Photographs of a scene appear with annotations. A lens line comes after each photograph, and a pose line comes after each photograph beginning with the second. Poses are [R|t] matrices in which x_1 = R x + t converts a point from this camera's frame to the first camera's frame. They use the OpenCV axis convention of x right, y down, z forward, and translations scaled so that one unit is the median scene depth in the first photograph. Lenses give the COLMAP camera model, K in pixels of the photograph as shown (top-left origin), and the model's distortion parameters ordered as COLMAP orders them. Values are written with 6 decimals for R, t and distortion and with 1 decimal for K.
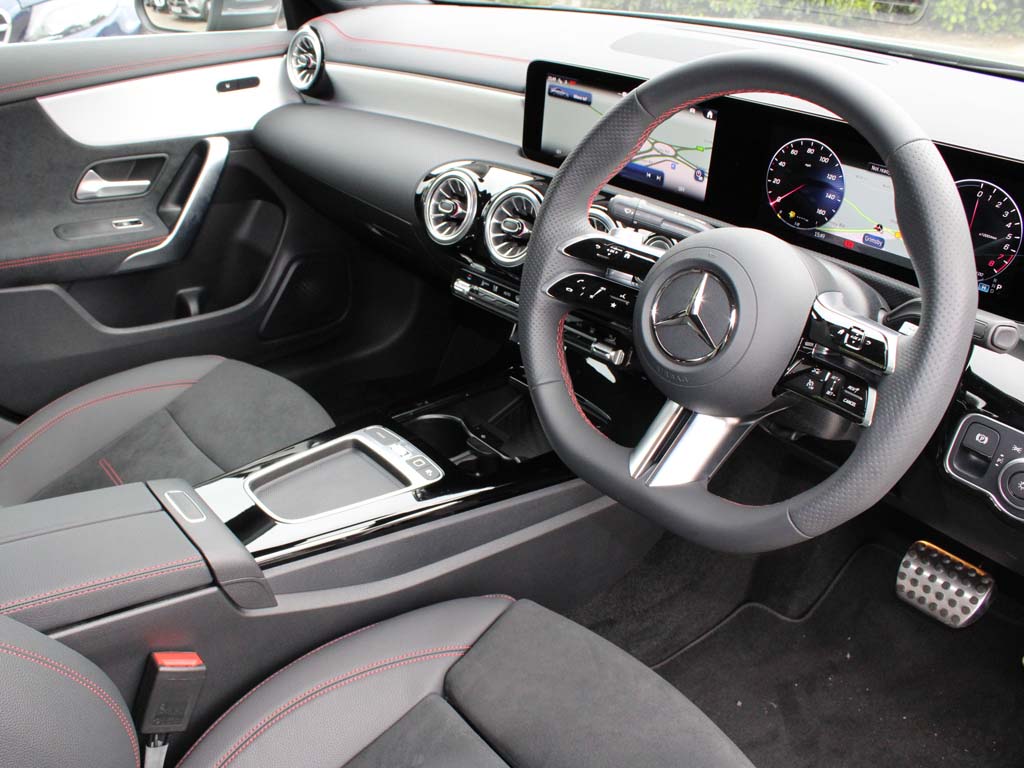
lens RADIAL K [[844.2, 0, 554.0], [0, 844.2, 385.3], [0, 0, 1]] dist [-0.070756, 0.002831]
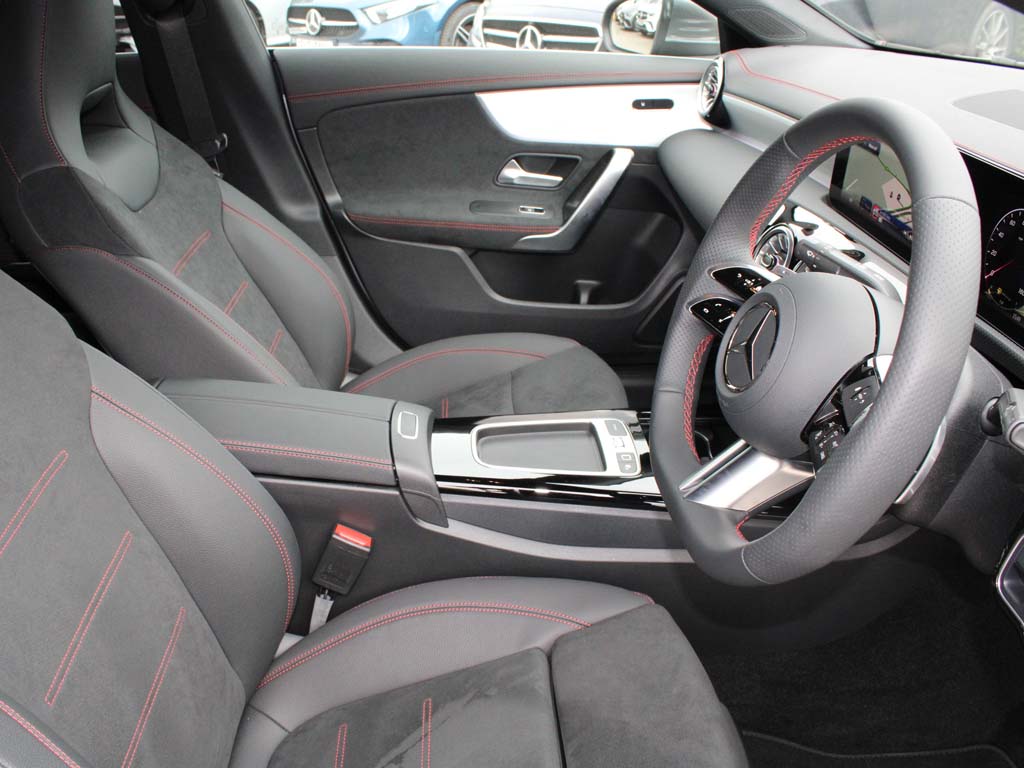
lens RADIAL K [[844.2, 0, 554.0], [0, 844.2, 385.3], [0, 0, 1]] dist [-0.070756, 0.002831]
pose [[0.854517, 0.247551, -0.456639, 0.111514], [-0.265034, 0.963873, 0.026568, -0.000209], [0.446719, 0.098322, 0.889255, -0.004116]]
